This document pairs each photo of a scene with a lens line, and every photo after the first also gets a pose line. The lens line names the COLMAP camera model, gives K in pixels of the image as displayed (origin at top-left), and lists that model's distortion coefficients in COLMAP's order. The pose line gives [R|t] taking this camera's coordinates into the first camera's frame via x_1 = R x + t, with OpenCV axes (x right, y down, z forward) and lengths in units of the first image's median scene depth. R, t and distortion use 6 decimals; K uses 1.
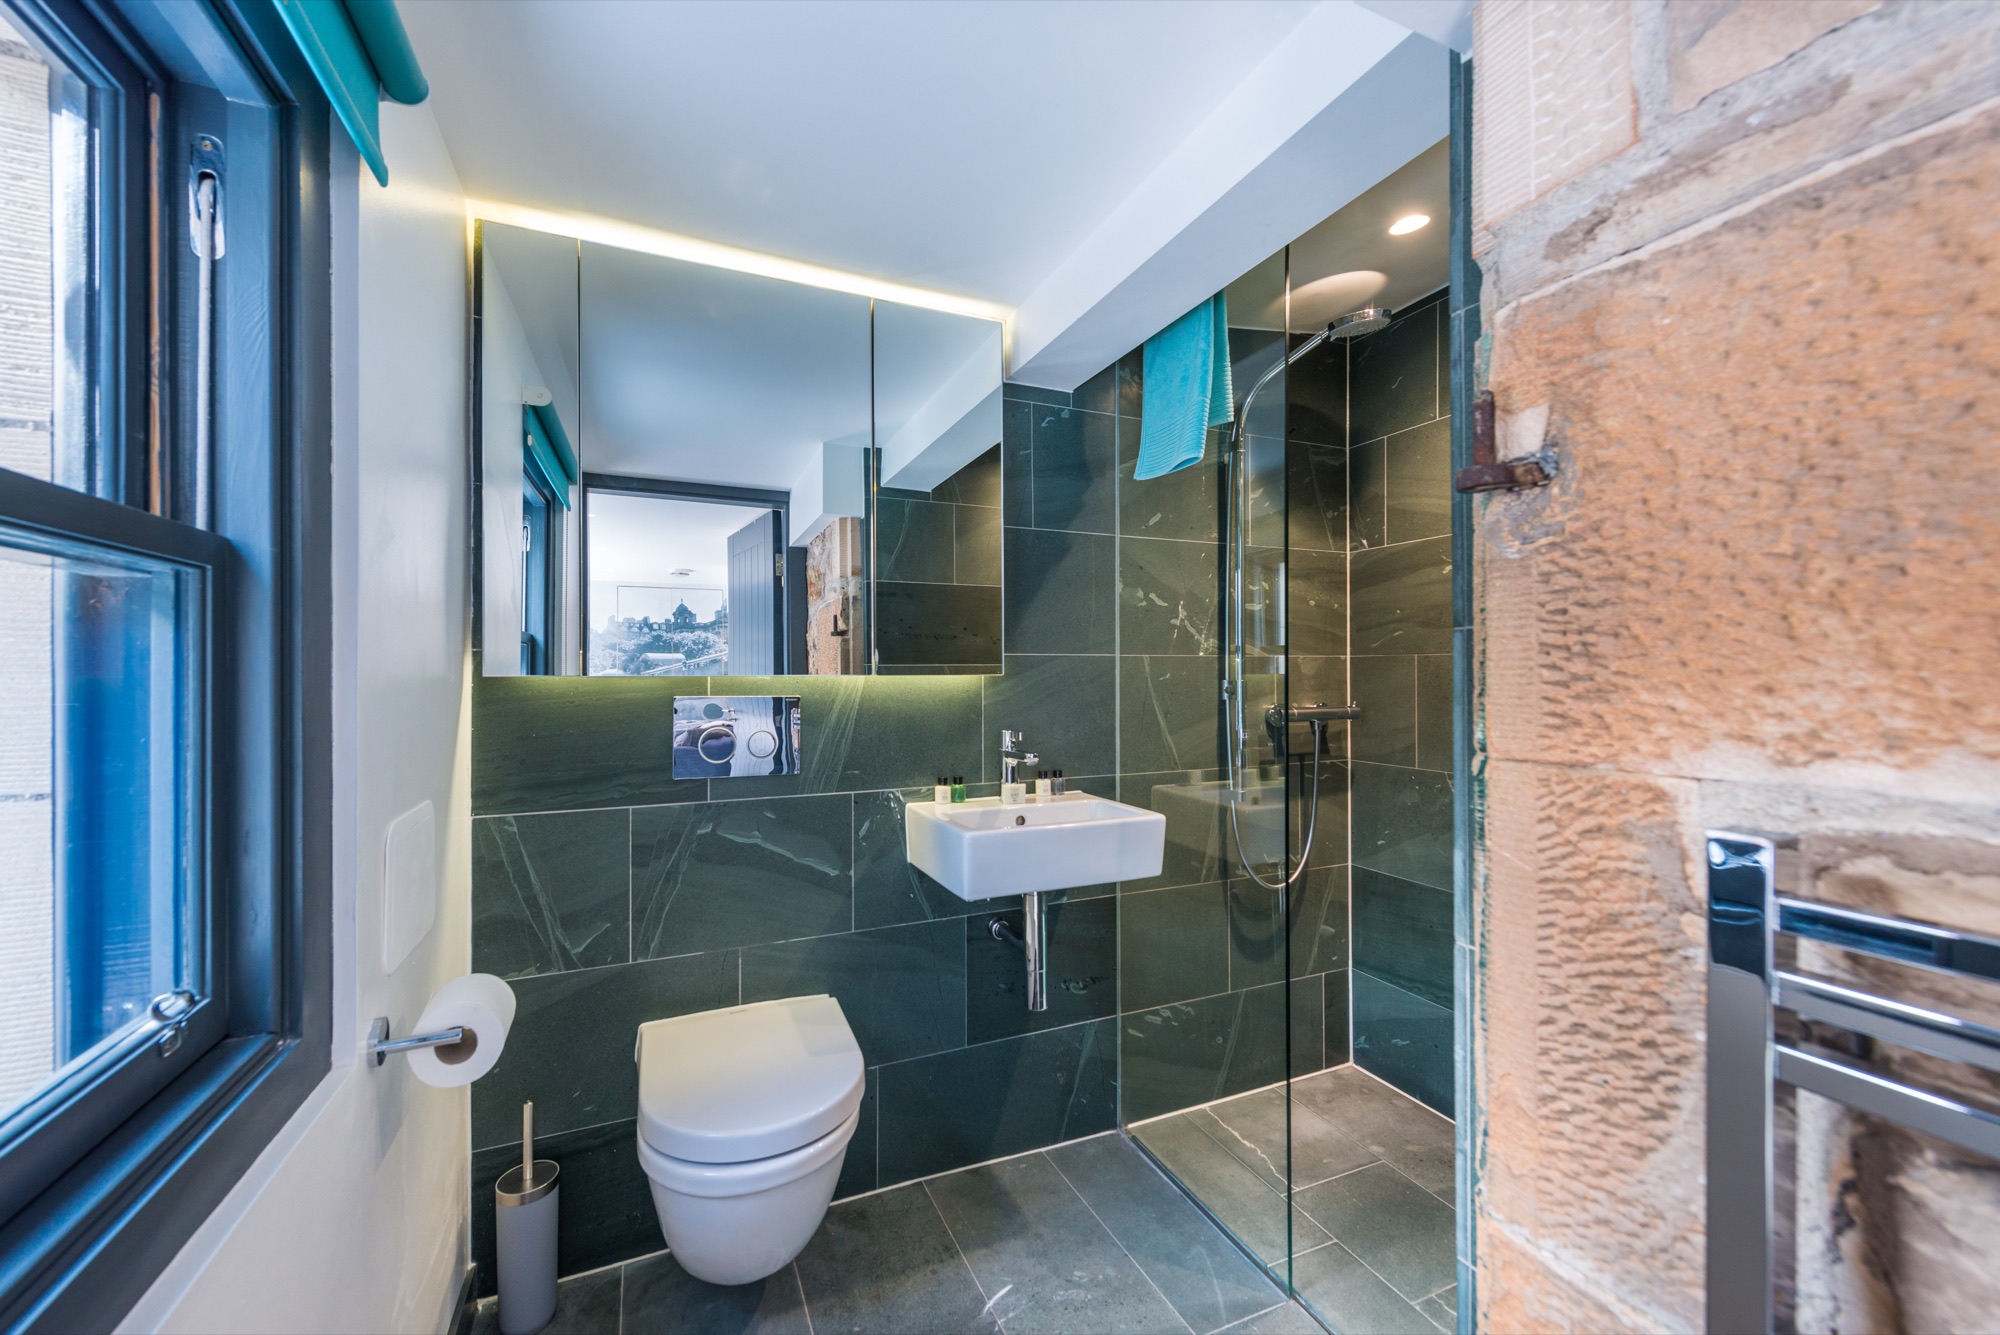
lens RADIAL K [[789.2, 0, 997.6], [0, 789.2, 664.7], [0, 0, 1]] dist [0.010161, -0.001342]
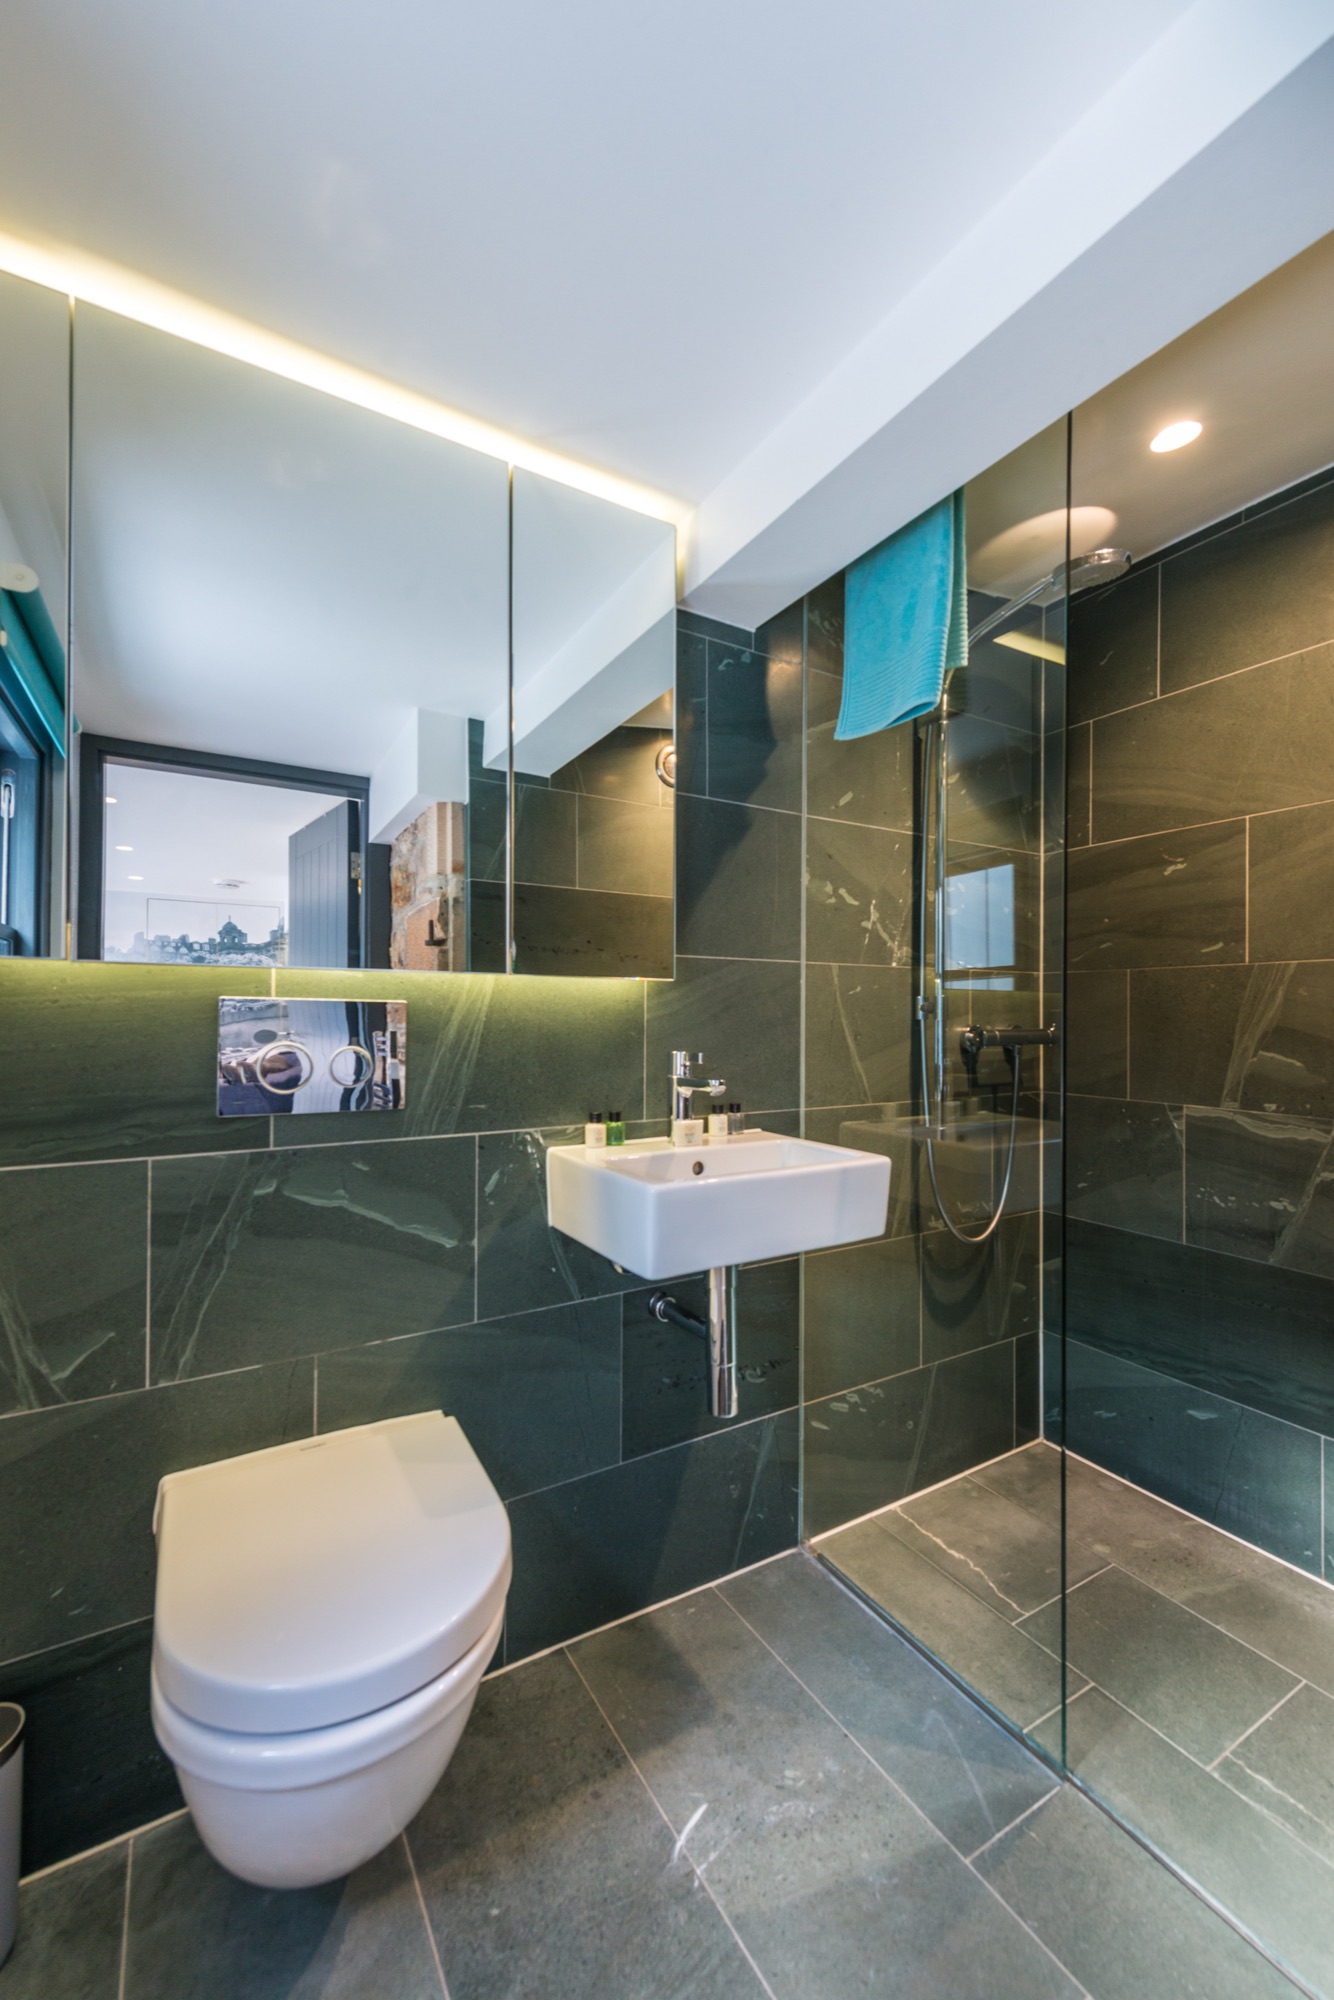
lens RADIAL K [[789.2, 0, 672.5], [0, 789.2, 1011.5], [0, 0, 1]] dist [0.010161, -0.001342]
pose [[0.991204, 0.008136, 0.132089, -0.096751], [-0.008064, 0.999967, -0.001076, 0.044783], [-0.132093, 0.000002, 0.991237, 0.233315]]
